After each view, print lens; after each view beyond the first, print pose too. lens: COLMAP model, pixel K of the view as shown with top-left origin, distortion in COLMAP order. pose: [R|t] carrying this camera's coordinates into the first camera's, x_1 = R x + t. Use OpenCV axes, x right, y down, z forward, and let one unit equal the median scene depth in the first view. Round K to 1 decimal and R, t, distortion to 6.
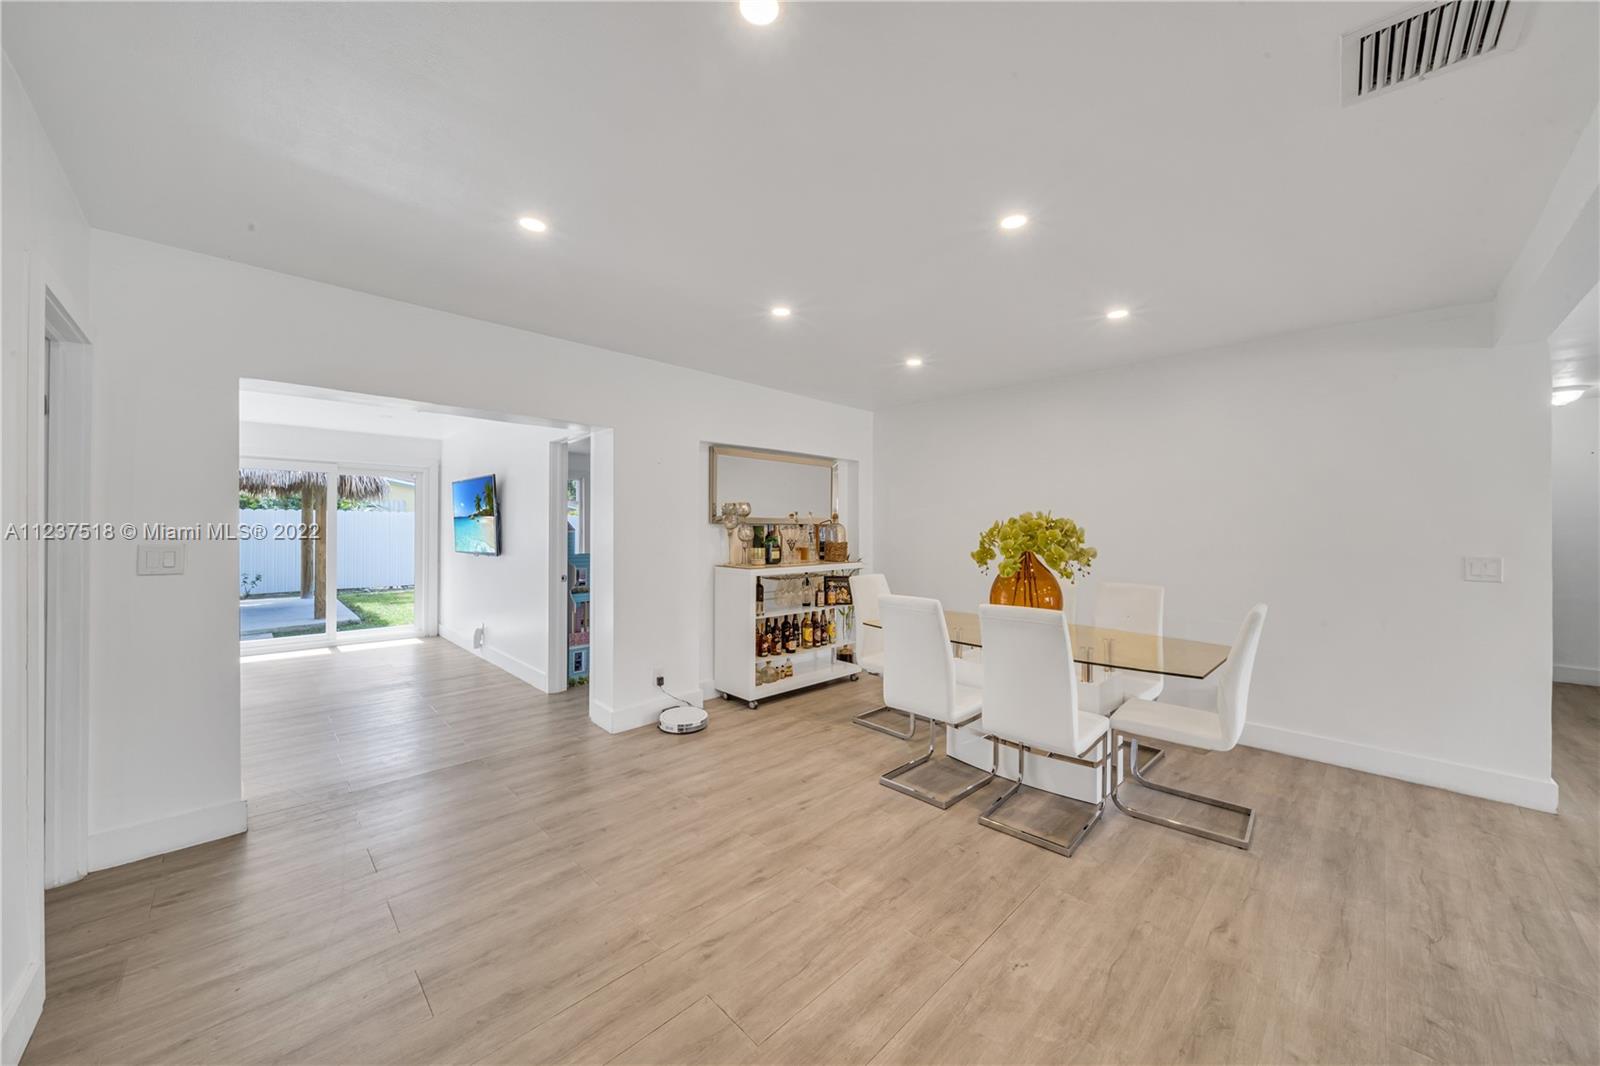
lens RADIAL K [[567.5, 0, 807.9], [0, 567.5, 531.3], [0, 0, 1]] dist [0.000542, -0.000089]
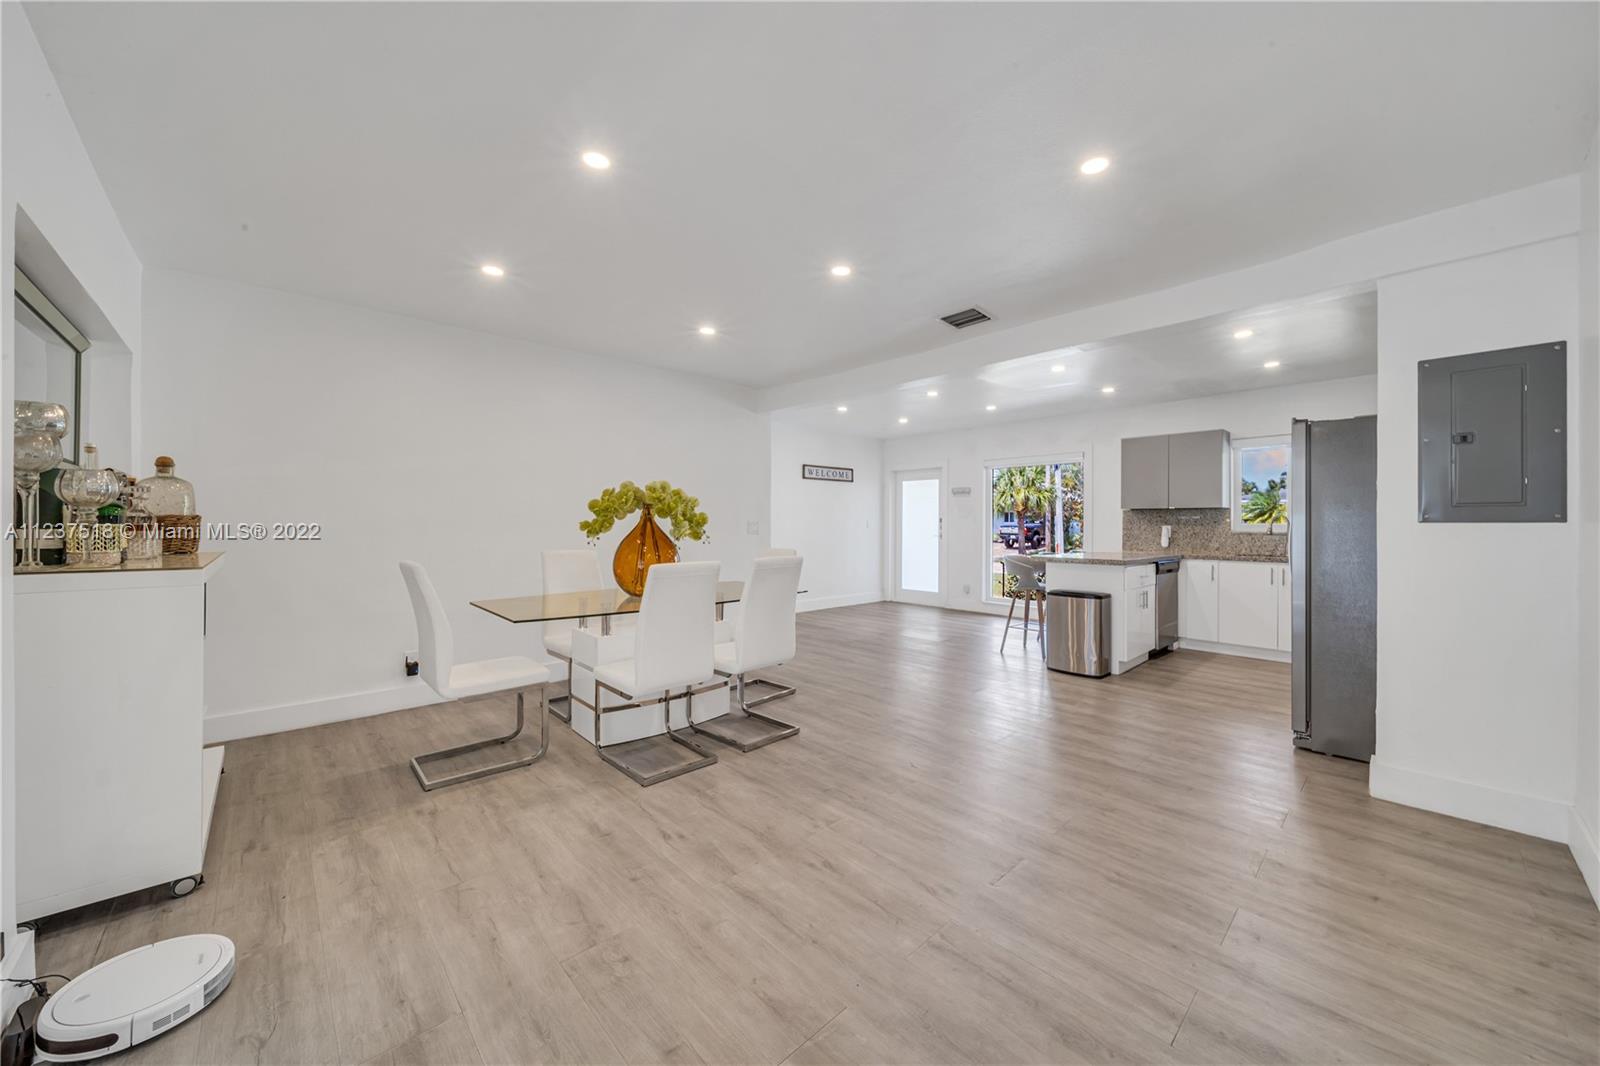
lens RADIAL K [[567.5, 0, 807.9], [0, 567.5, 531.3], [0, 0, 1]] dist [0.000542, -0.000089]
pose [[0.042115, -0.021088, 0.998890, -0.752984], [0.006262, 0.999763, 0.020843, 0.041645], [-0.999093, 0.005377, 0.042237, 0.750152]]
